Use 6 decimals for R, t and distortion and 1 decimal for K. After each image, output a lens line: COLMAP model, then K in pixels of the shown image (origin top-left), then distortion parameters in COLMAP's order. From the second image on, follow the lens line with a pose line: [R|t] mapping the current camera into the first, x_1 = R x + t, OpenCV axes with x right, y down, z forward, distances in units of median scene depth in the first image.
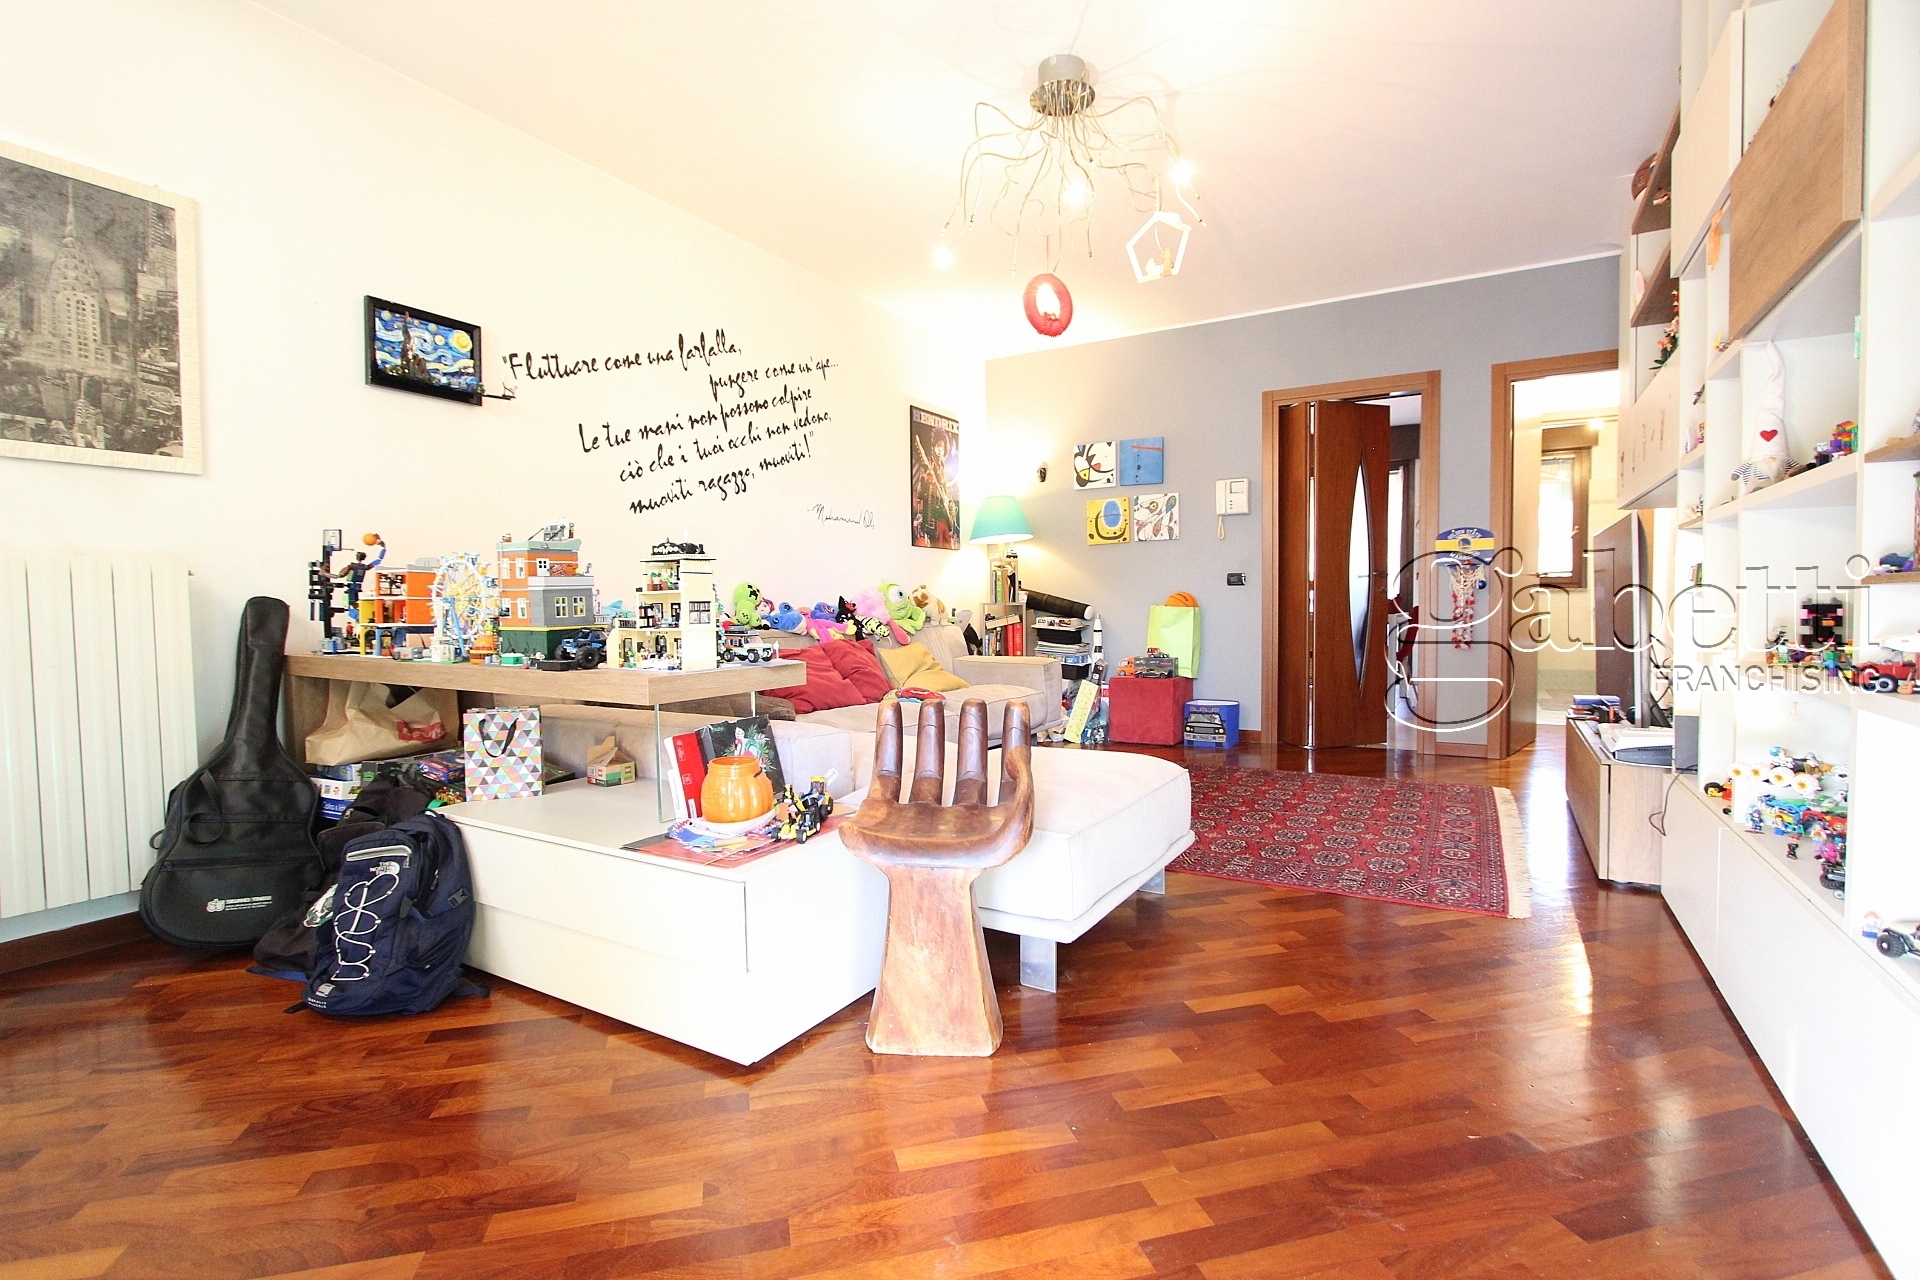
lens RADIAL K [[890.9, 0, 960.0], [0, 890.9, 640.0], [0, 0, 1]] dist [-0.004990, -0.000586]
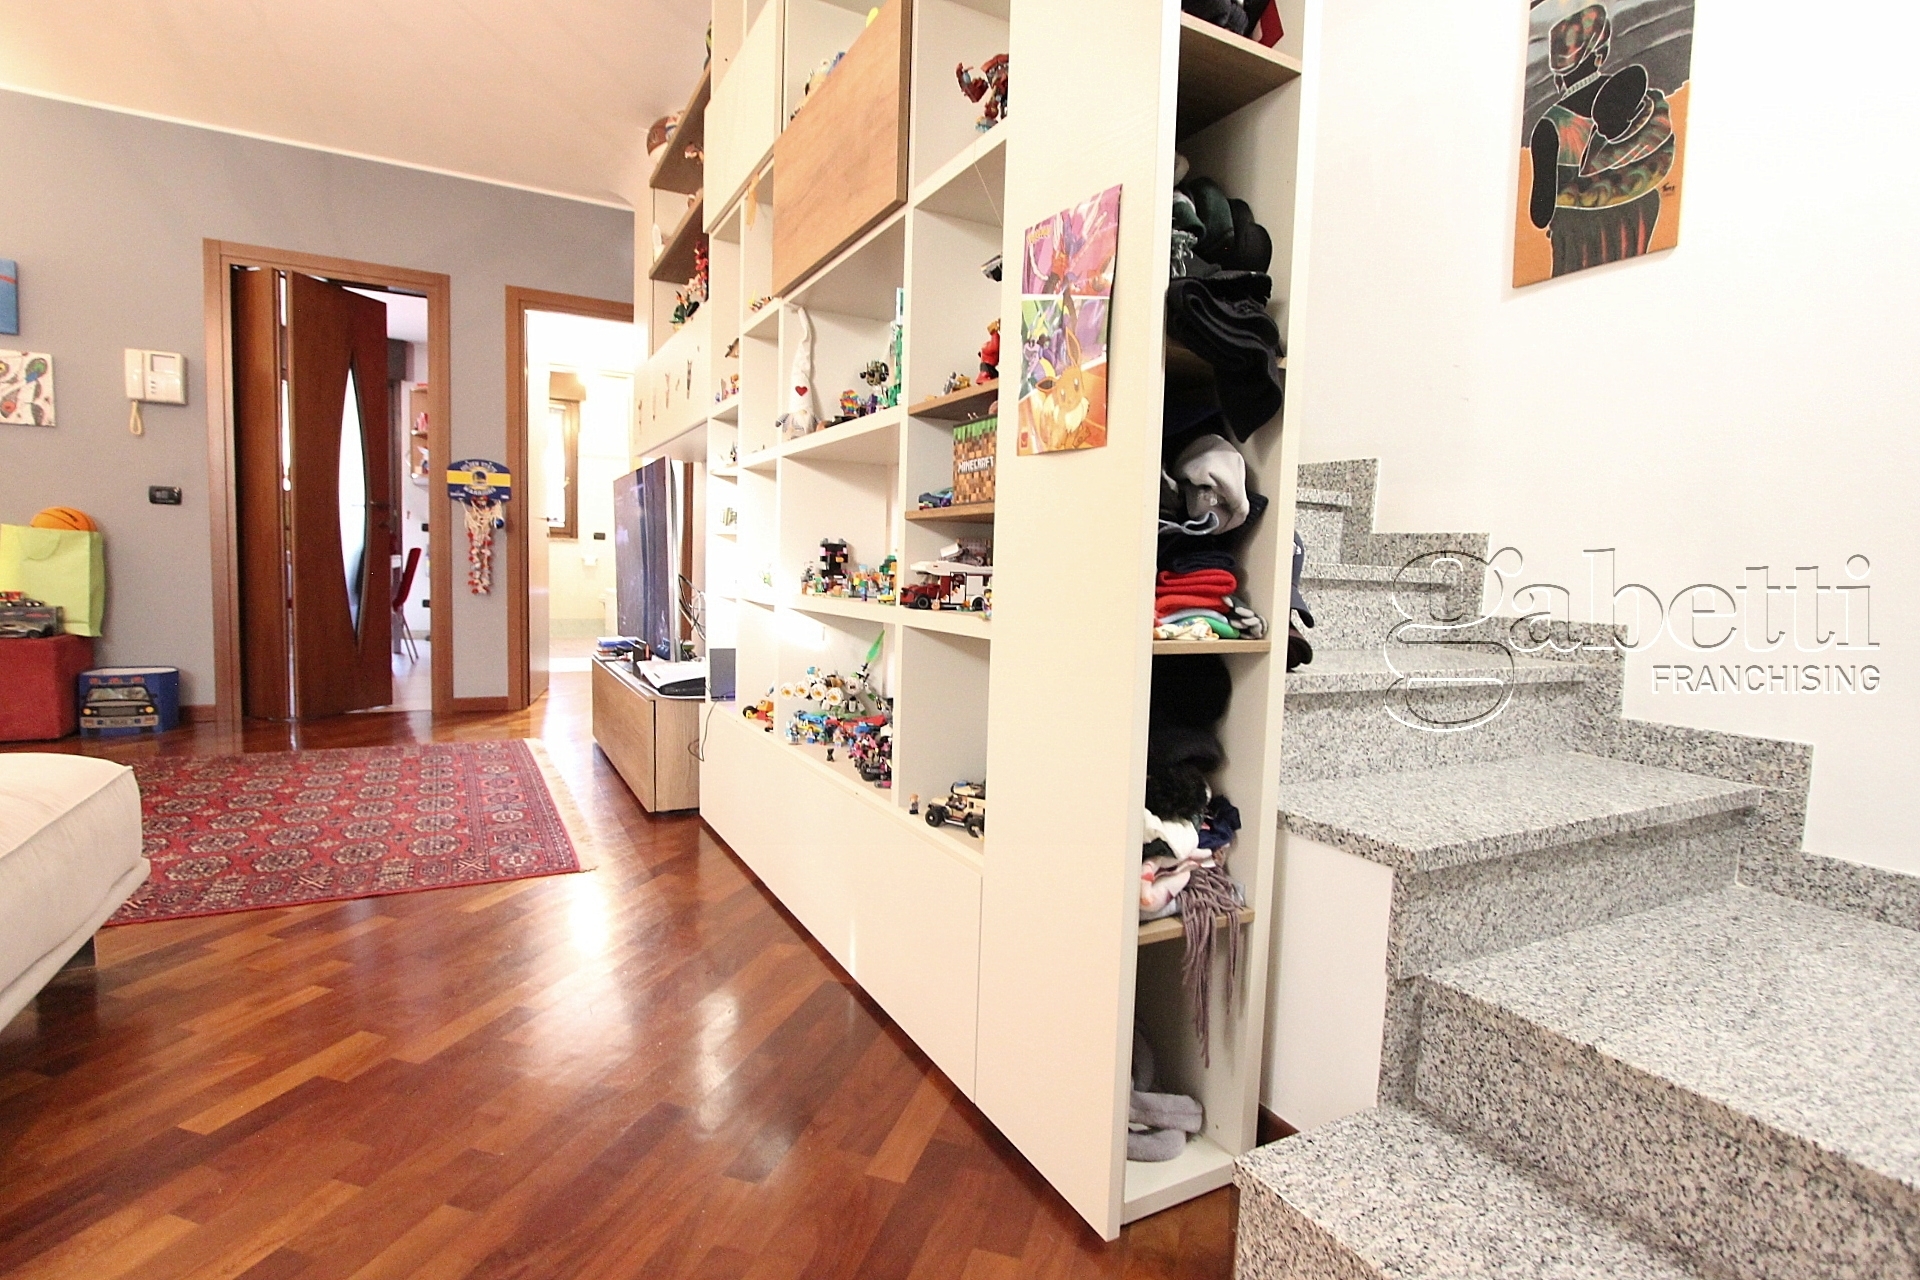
lens RADIAL K [[952.2, 0, 960.0], [0, 952.2, 640.0], [0, 0, 1]] dist [-0.001762, -0.000174]
pose [[0.524474, -0.036473, 0.850645, -0.010993], [-0.004727, 0.998942, 0.045746, 0.015395], [-0.851414, -0.028014, 0.523746, 0.102896]]
